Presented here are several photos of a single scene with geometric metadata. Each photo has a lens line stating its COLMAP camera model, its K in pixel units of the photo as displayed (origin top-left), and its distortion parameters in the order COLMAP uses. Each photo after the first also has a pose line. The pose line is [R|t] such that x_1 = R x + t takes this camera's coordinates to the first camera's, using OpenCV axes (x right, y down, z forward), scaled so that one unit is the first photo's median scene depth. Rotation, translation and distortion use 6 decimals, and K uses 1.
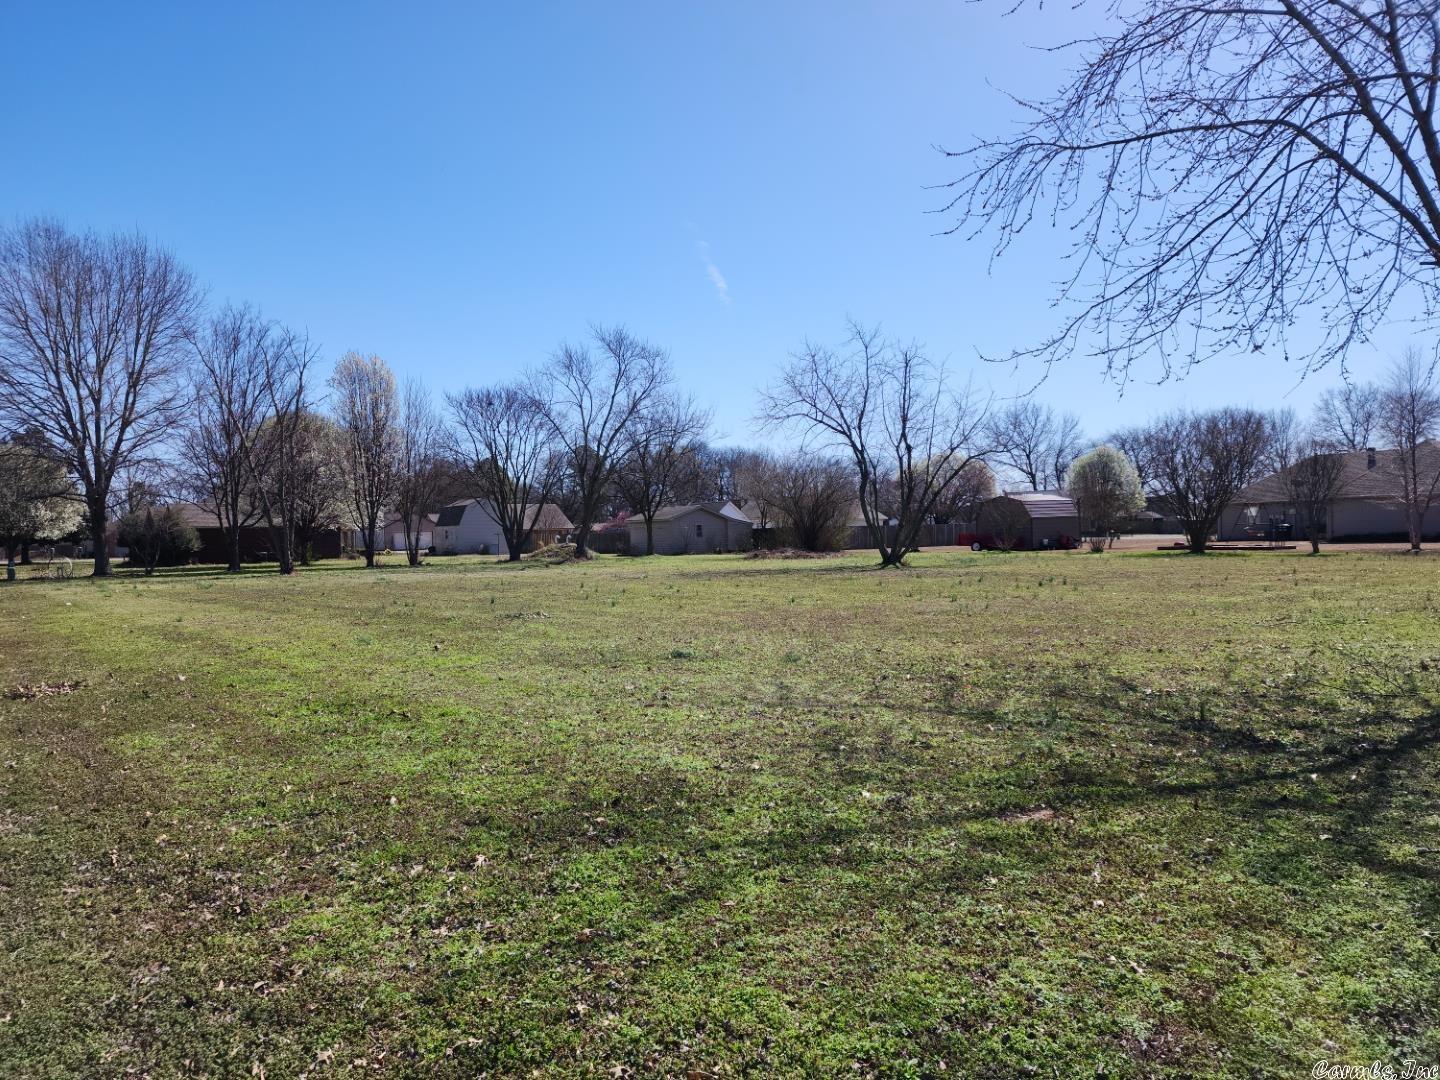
lens RADIAL K [[962.2, 0, 702.2], [0, 962.2, 540.2], [0, 0, 1]] dist [0.054235, -0.049324]
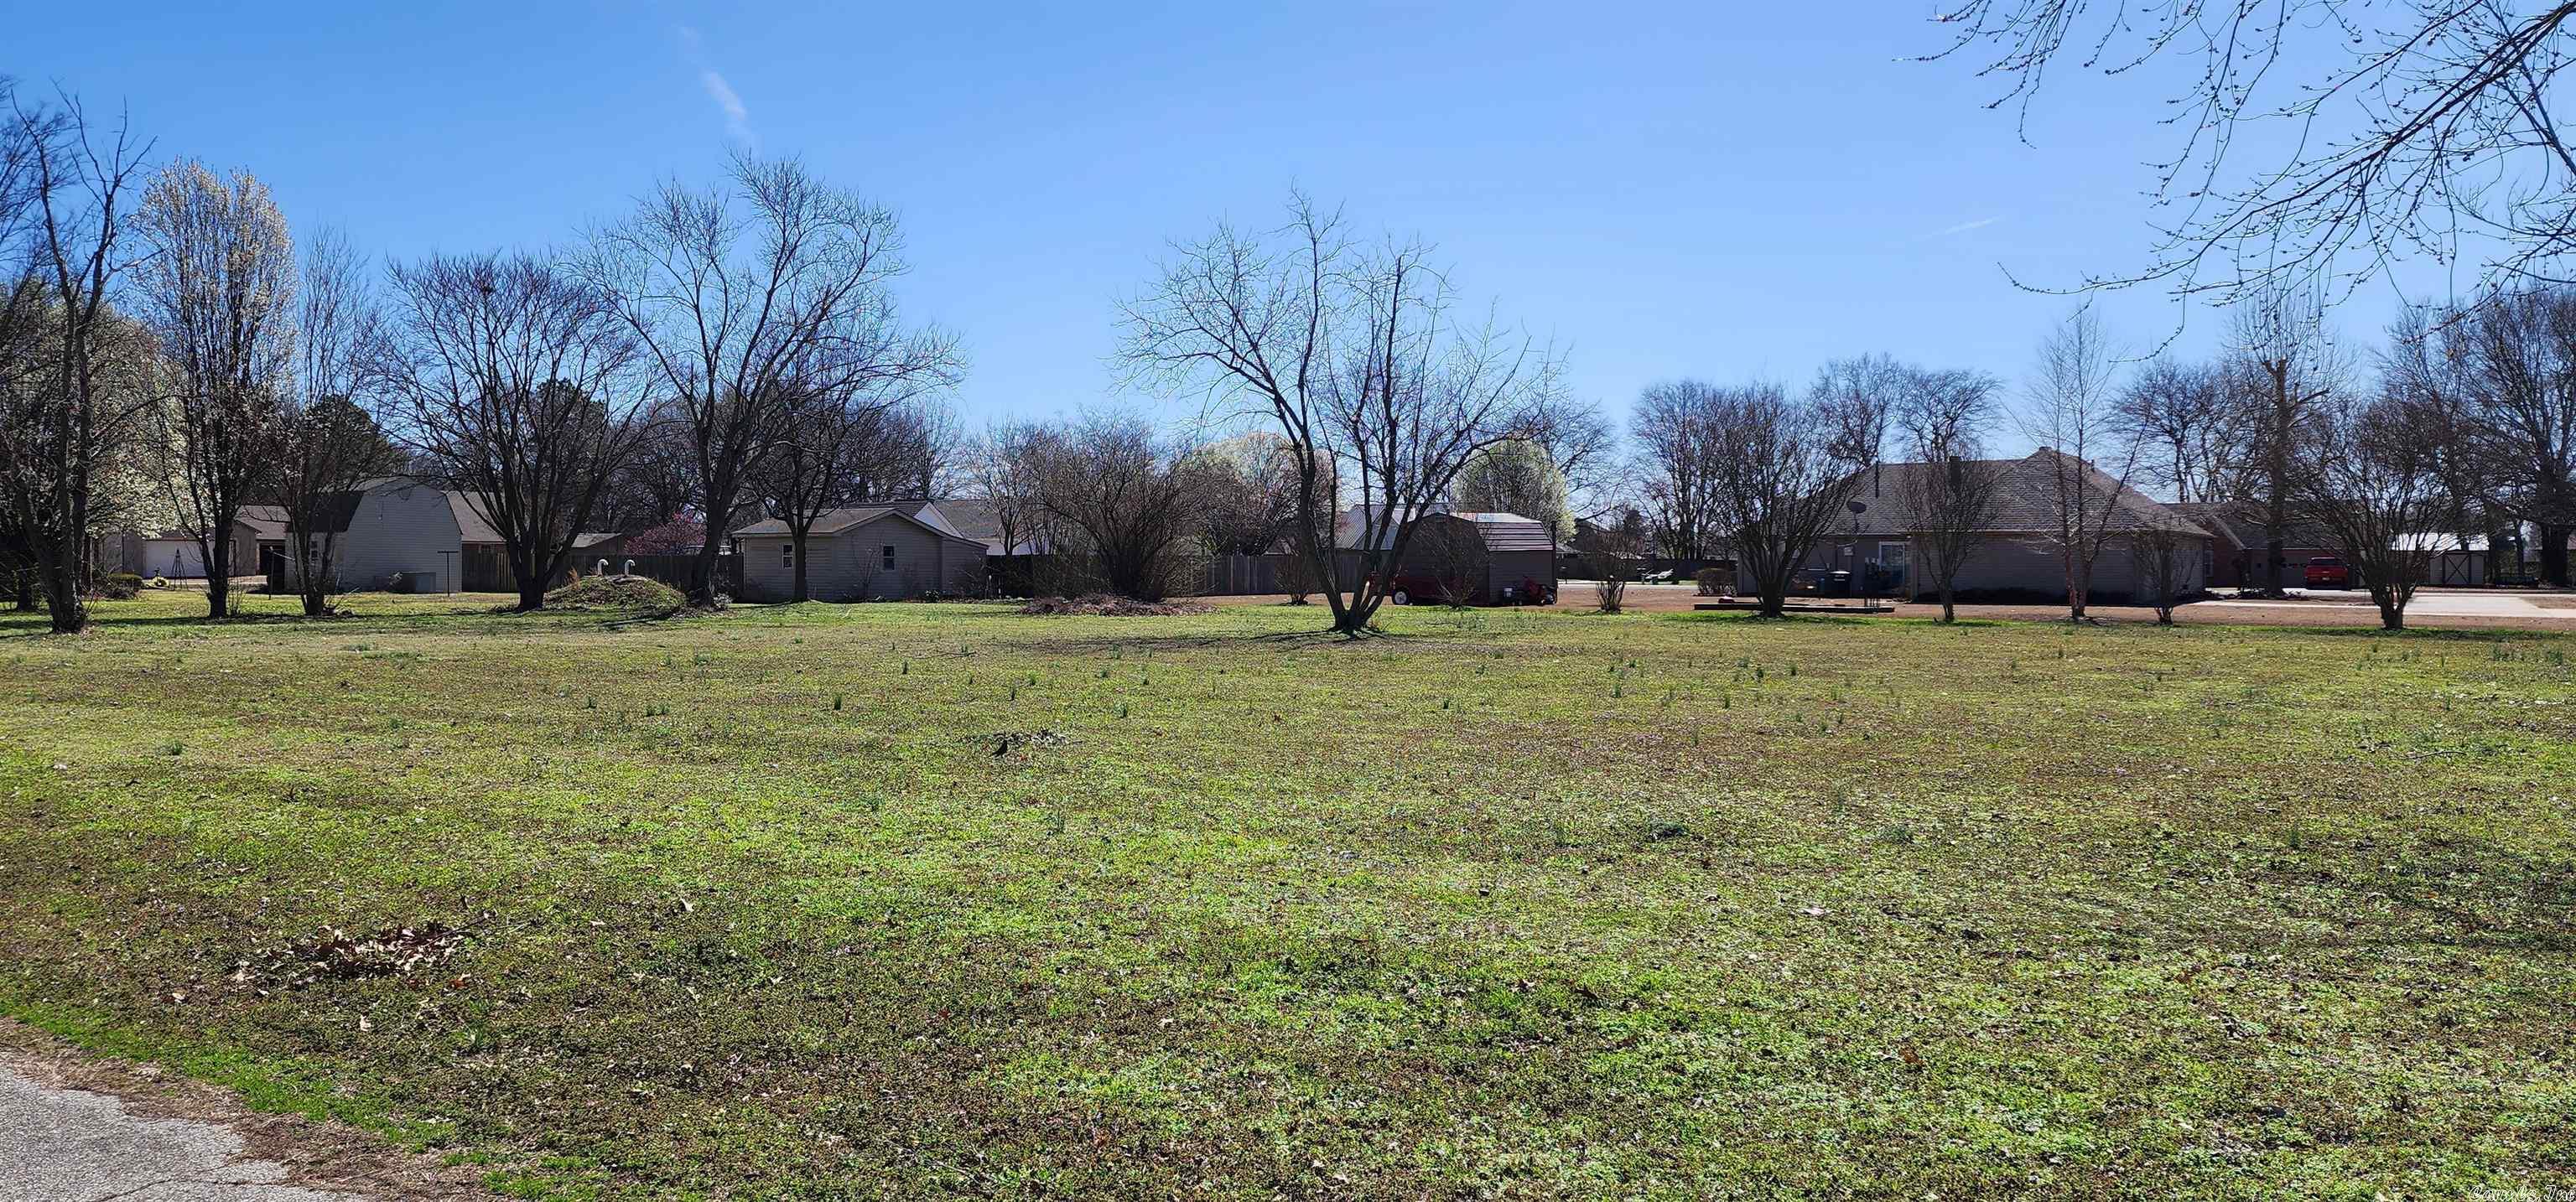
lens RADIAL K [[1717.6, 0, 1271.8], [0, 1717.6, 575.8], [0, 0, 1]] dist [0.058267, -0.057770]
pose [[0.955776, 0.022865, 0.293204, -0.101880], [-0.022858, 0.999733, -0.003453, -0.001550], [-0.293205, -0.003402, 0.956044, 0.038959]]
